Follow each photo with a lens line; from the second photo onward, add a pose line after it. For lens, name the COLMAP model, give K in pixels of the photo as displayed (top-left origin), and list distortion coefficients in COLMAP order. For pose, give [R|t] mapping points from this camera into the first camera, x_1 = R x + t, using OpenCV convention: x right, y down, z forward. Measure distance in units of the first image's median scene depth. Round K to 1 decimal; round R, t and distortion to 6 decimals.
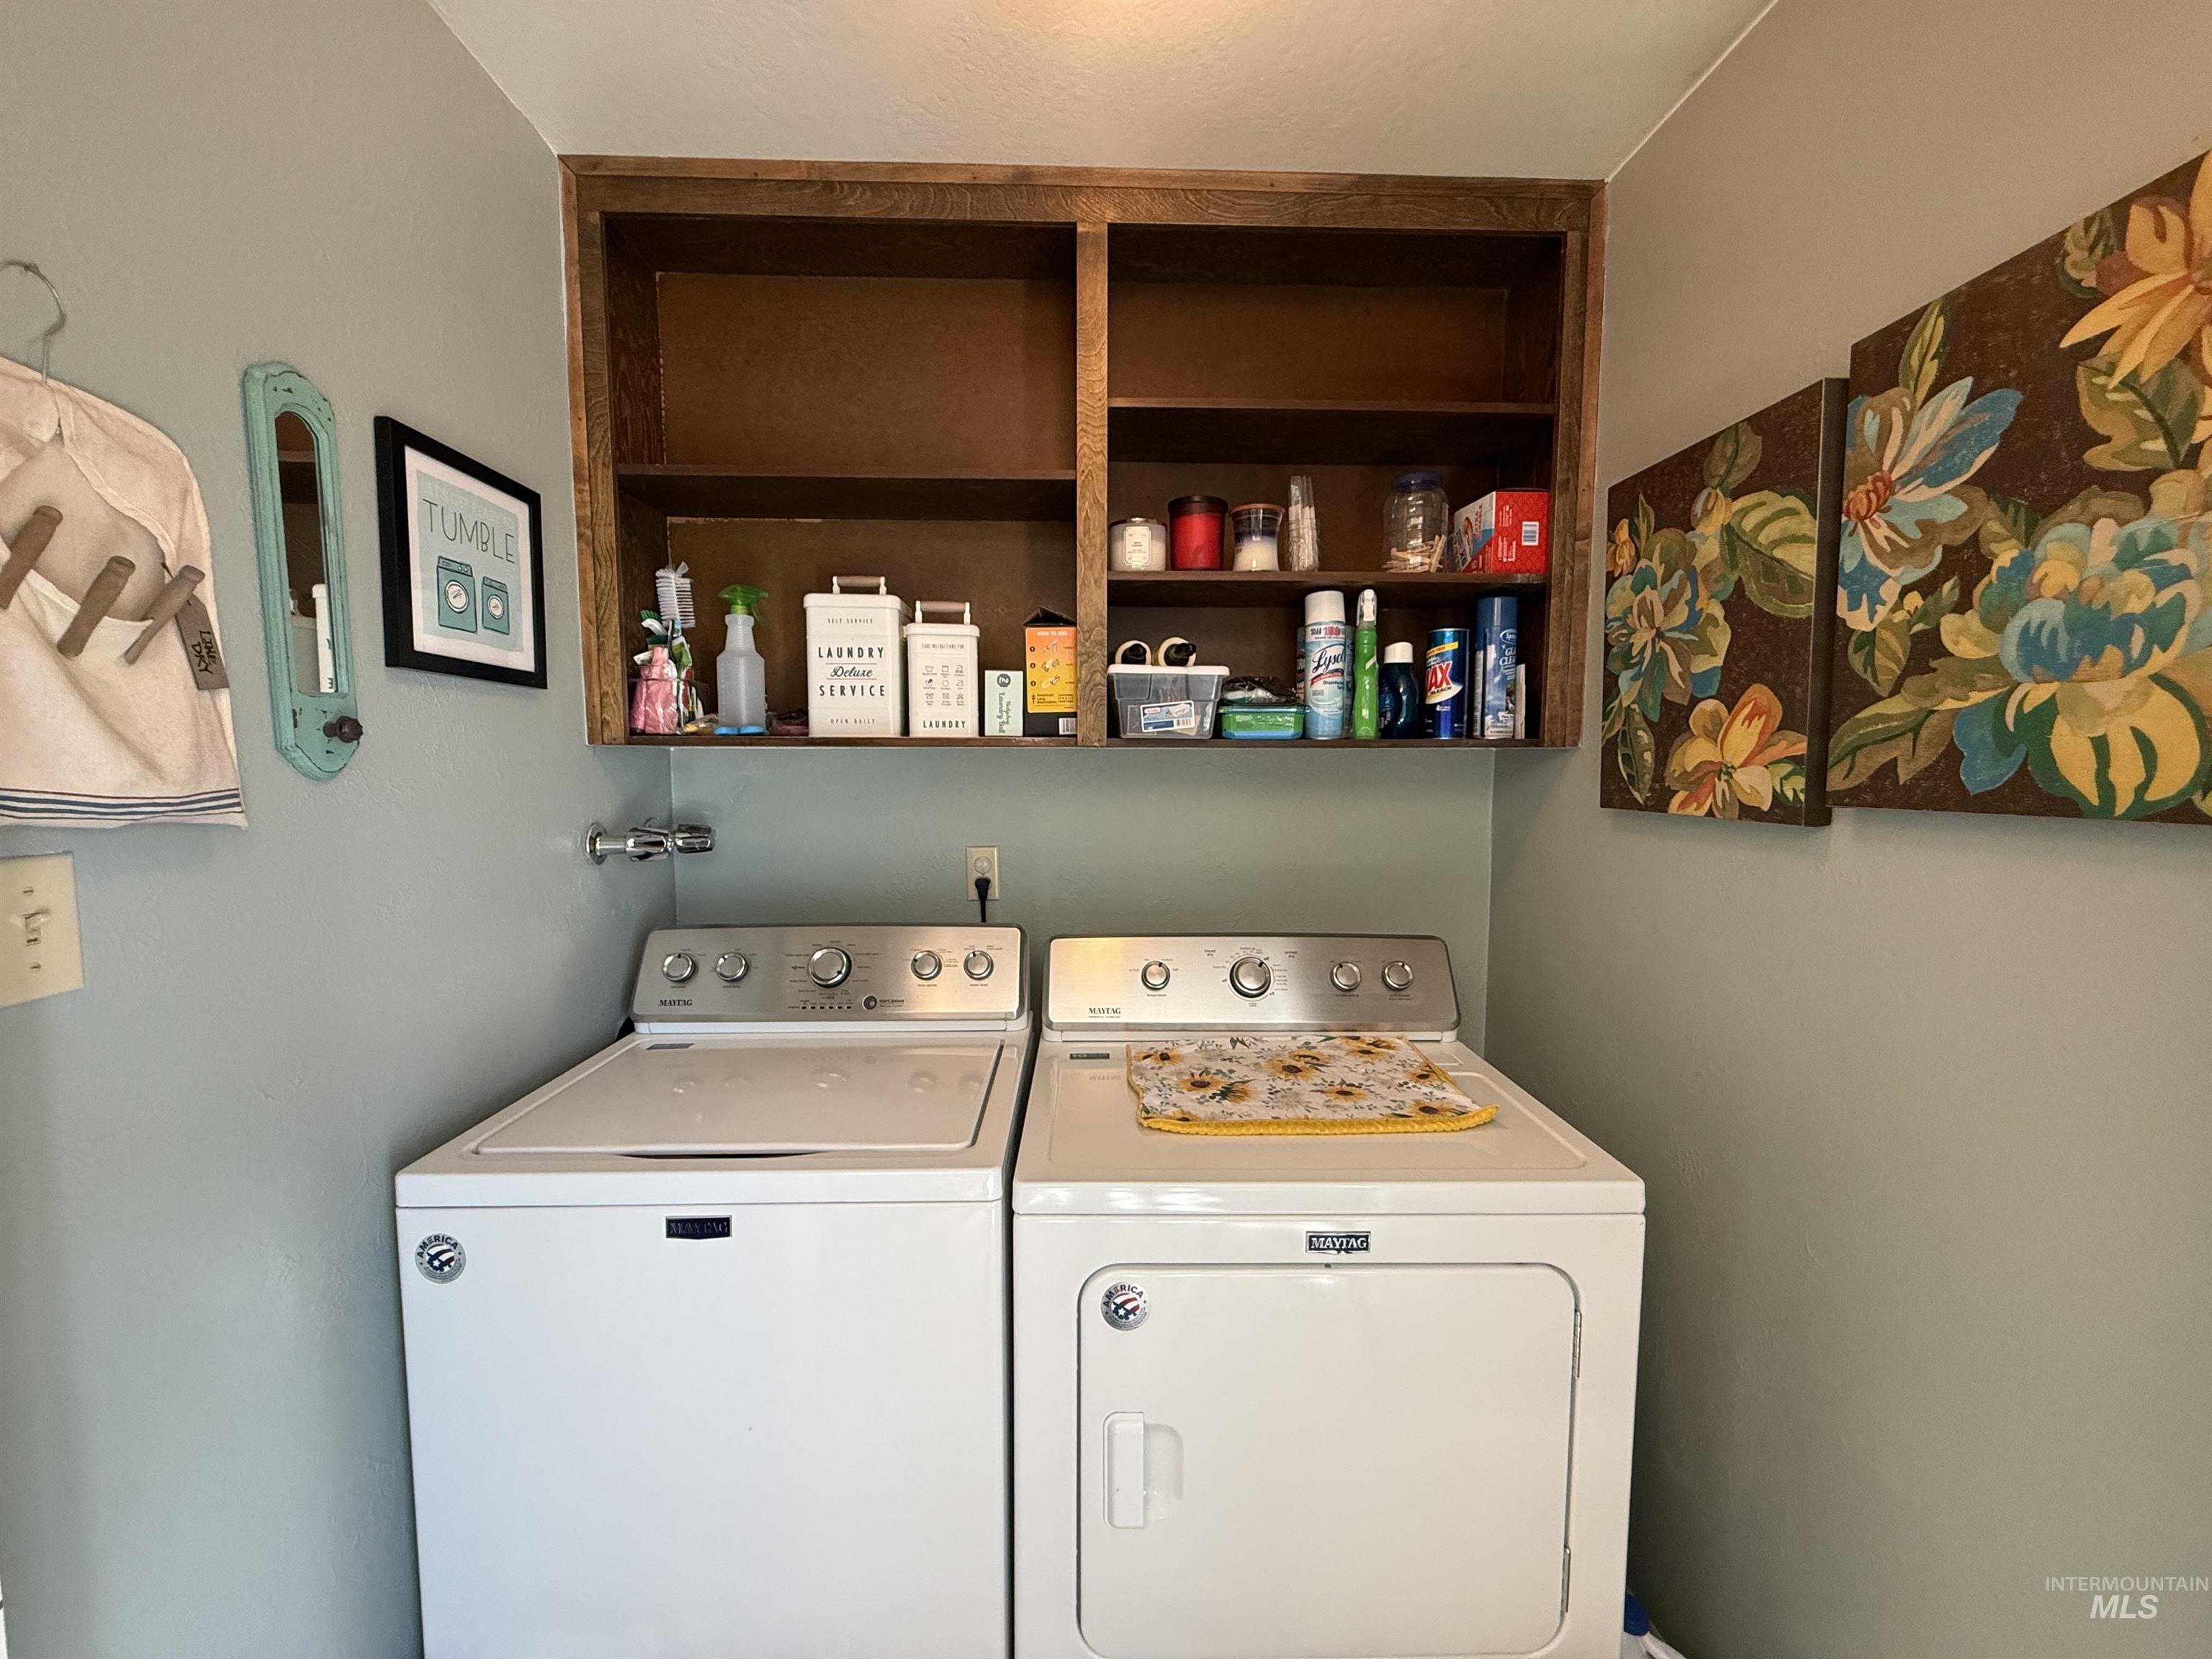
lens RADIAL K [[878.8, 0, 1095.6], [0, 878.8, 828.6], [0, 0, 1]] dist [0.002676, -0.000820]
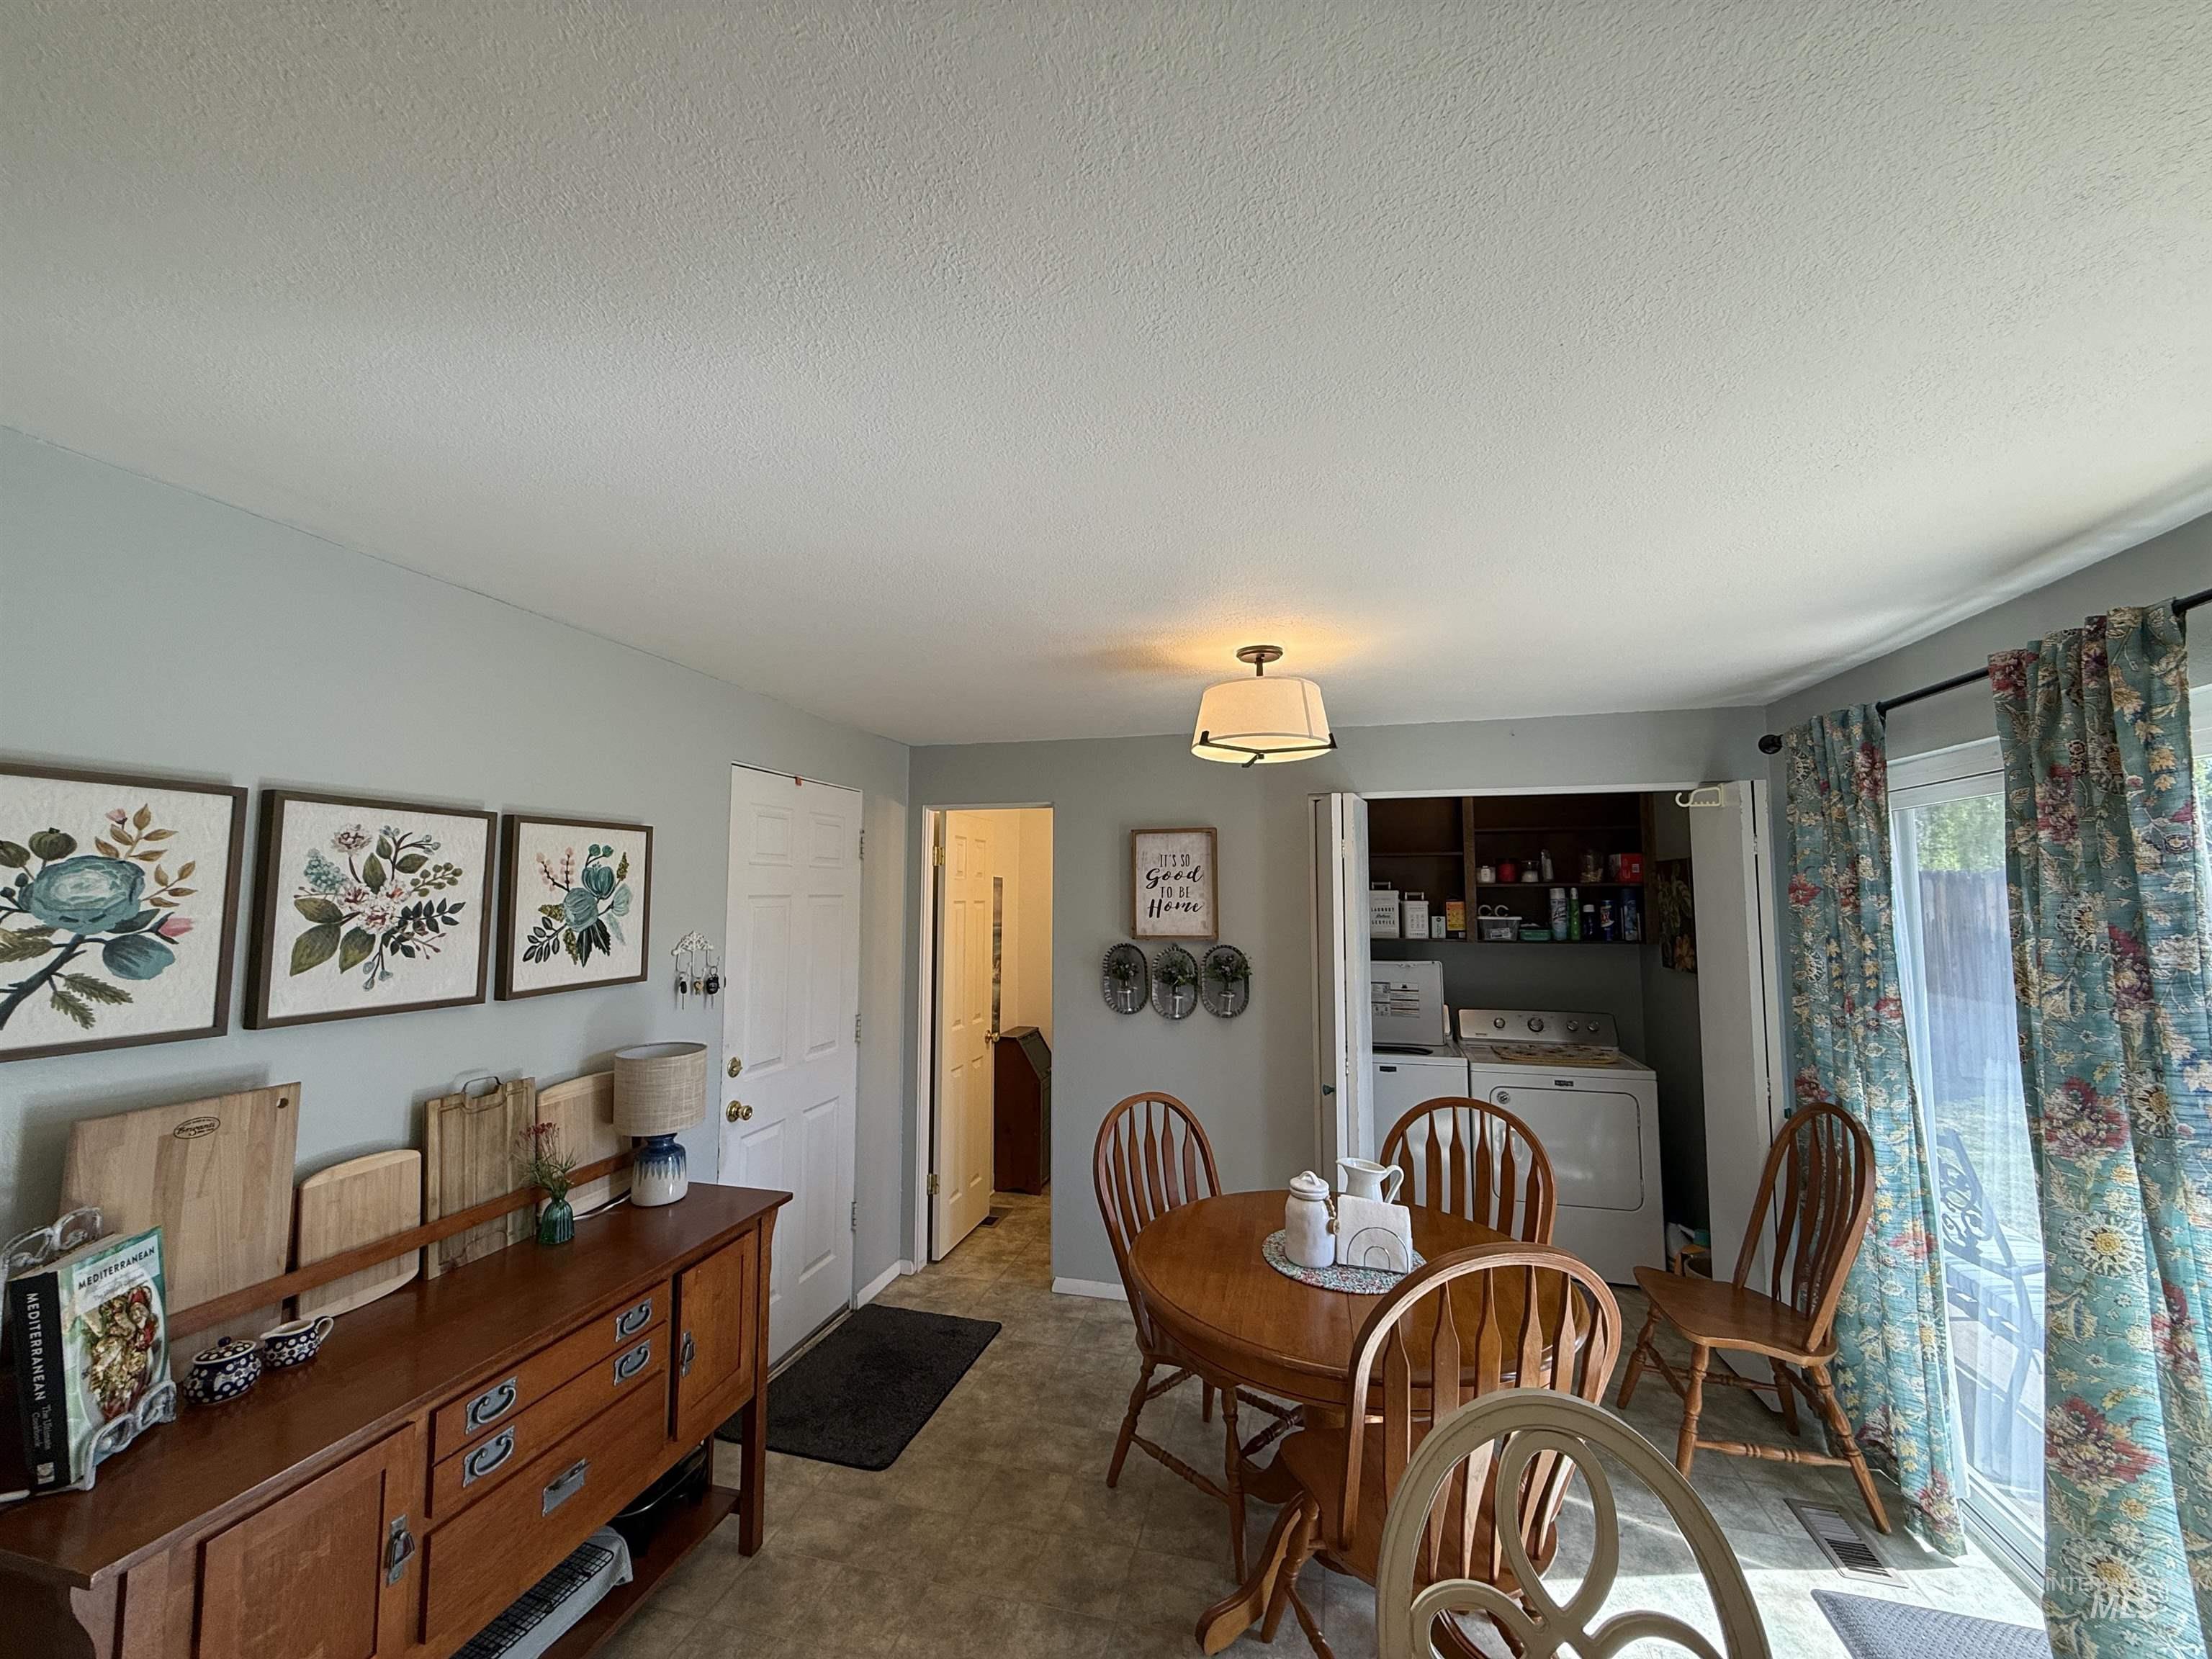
lens RADIAL K [[878.8, 0, 1100.1], [0, 878.8, 830.0], [0, 0, 1]] dist [0.002676, -0.000820]
pose [[0.959500, -0.026200, -0.280487, -0.358212], [-0.018115, 0.987867, -0.154245, 0.010216], [0.281125, 0.153079, 0.947384, -2.164938]]
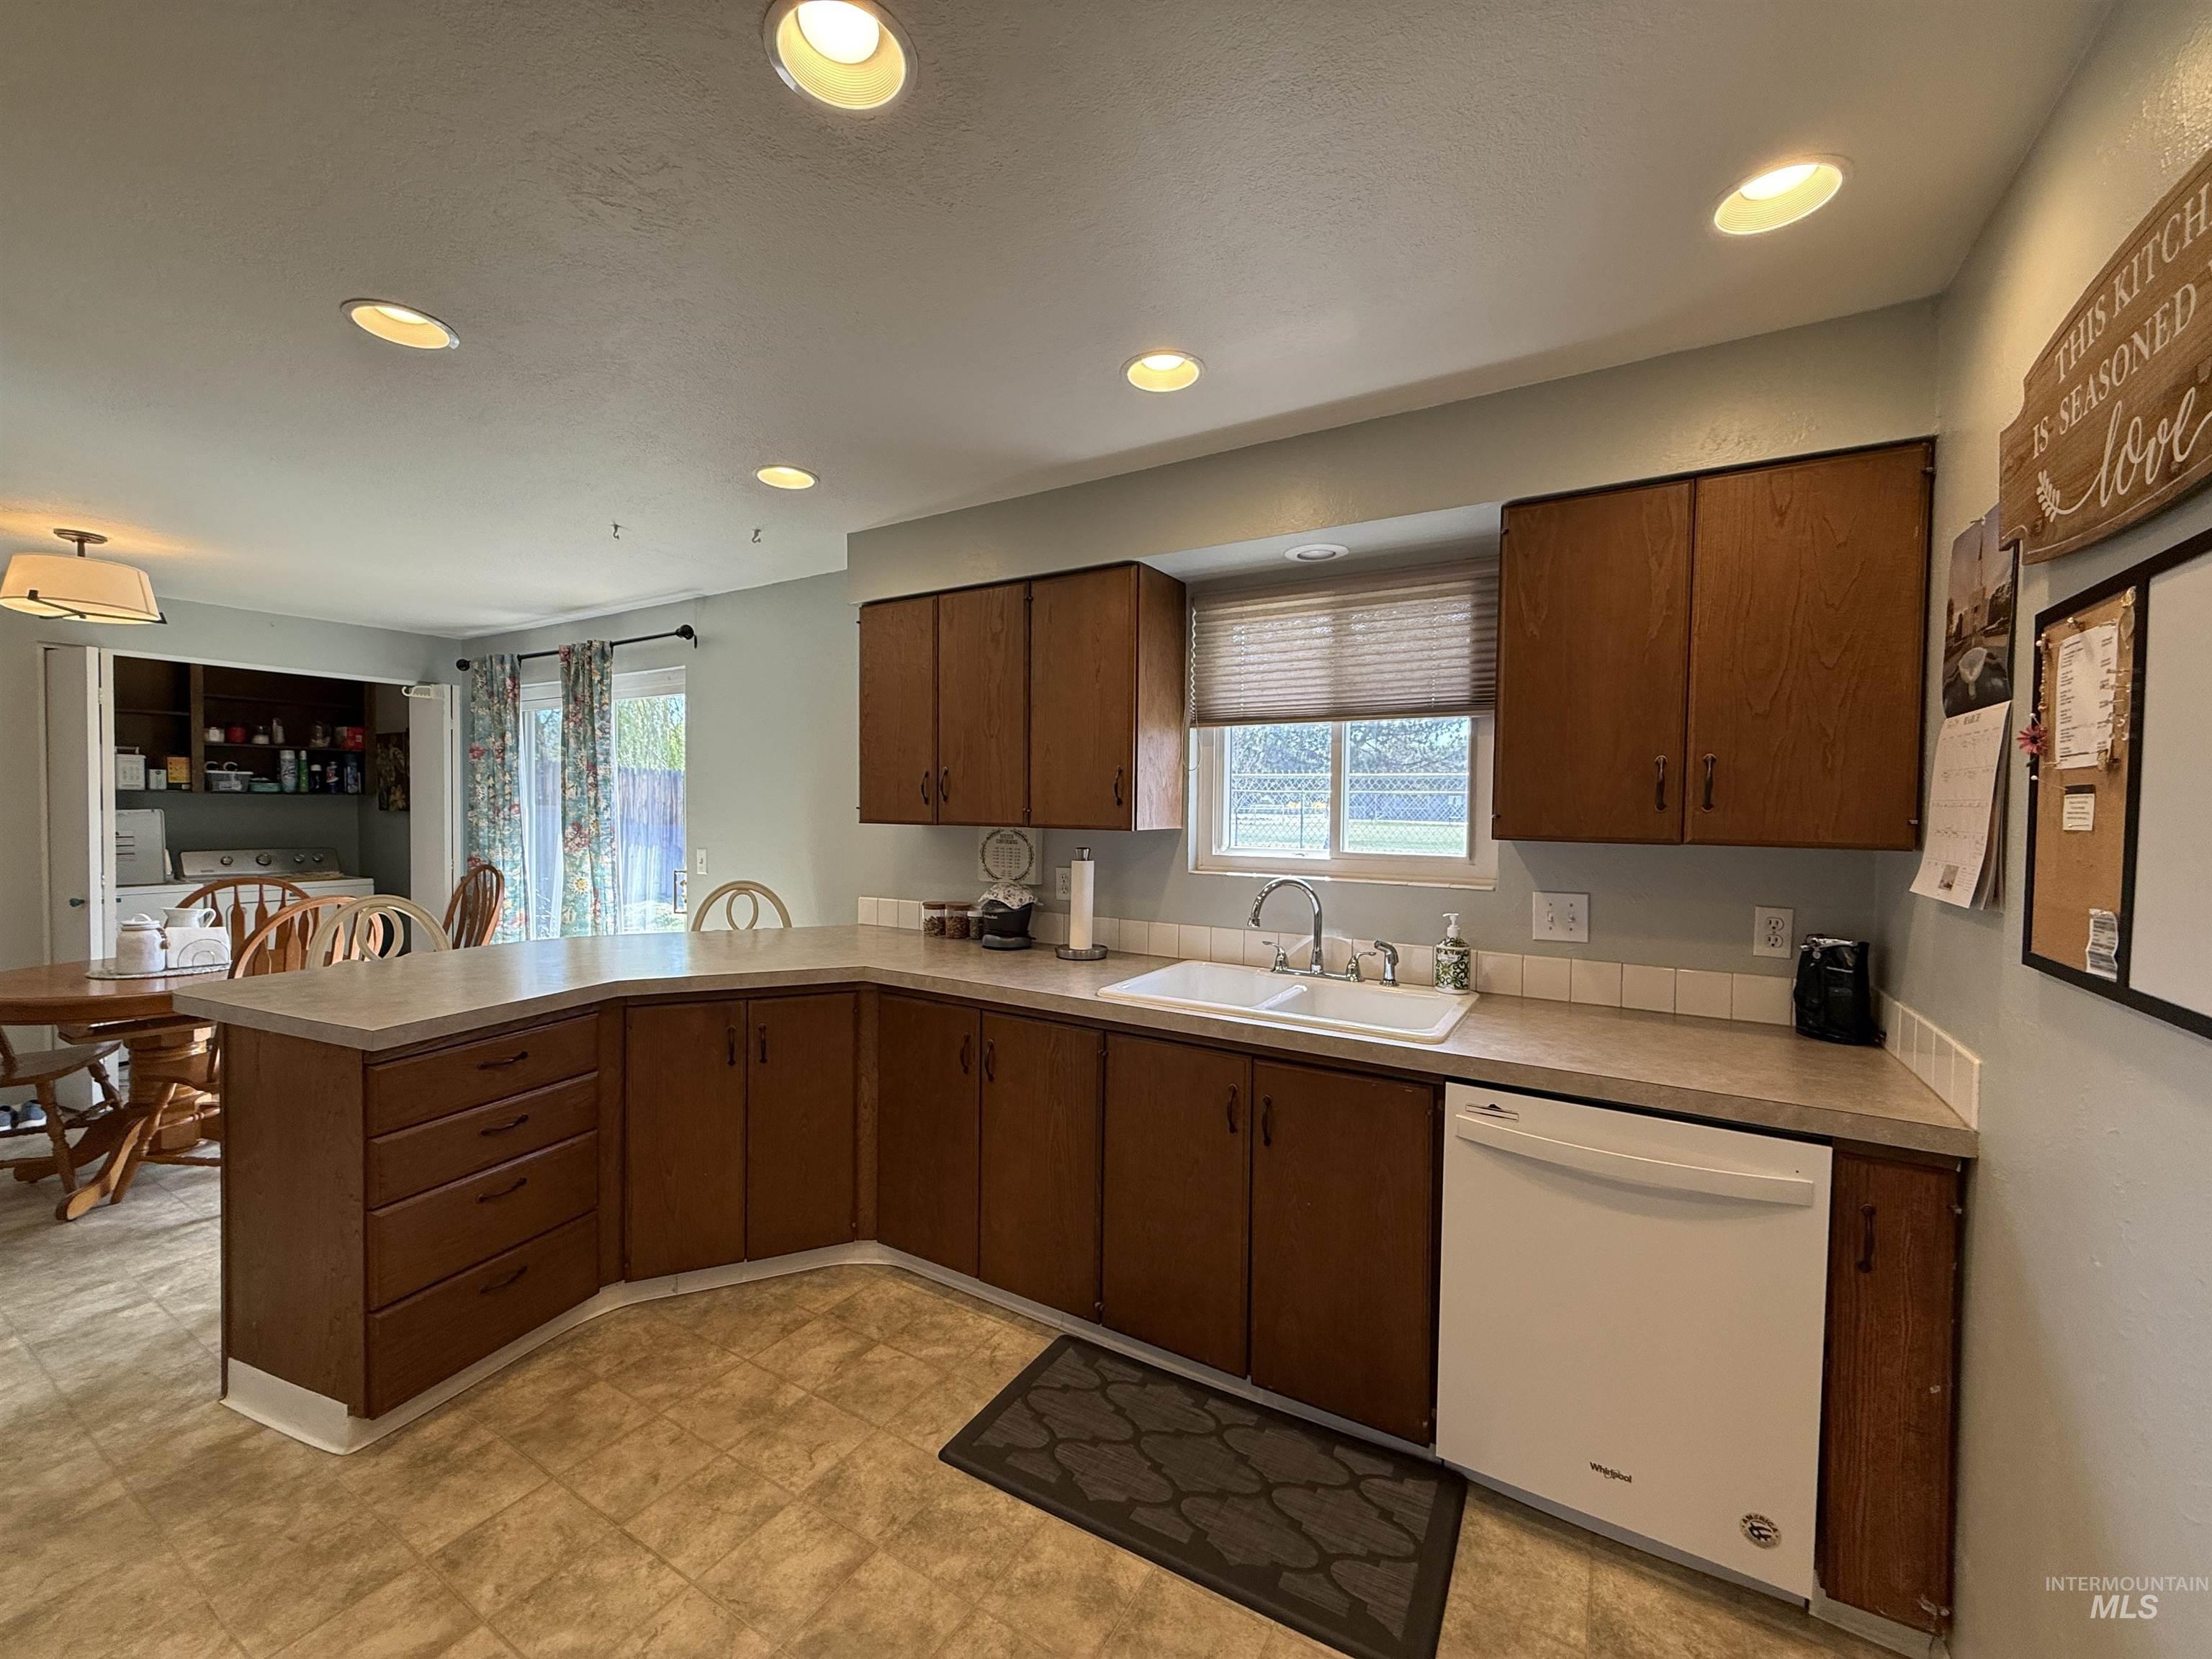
lens RADIAL K [[878.8, 0, 1099.8], [0, 878.8, 830.9], [0, 0, 1]] dist [0.002676, -0.000820]
pose [[0.541491, -0.021777, 0.840424, -0.952644], [0.058956, 0.998187, -0.012121, 0.288332], [-0.838637, 0.056111, 0.541793, -3.644313]]
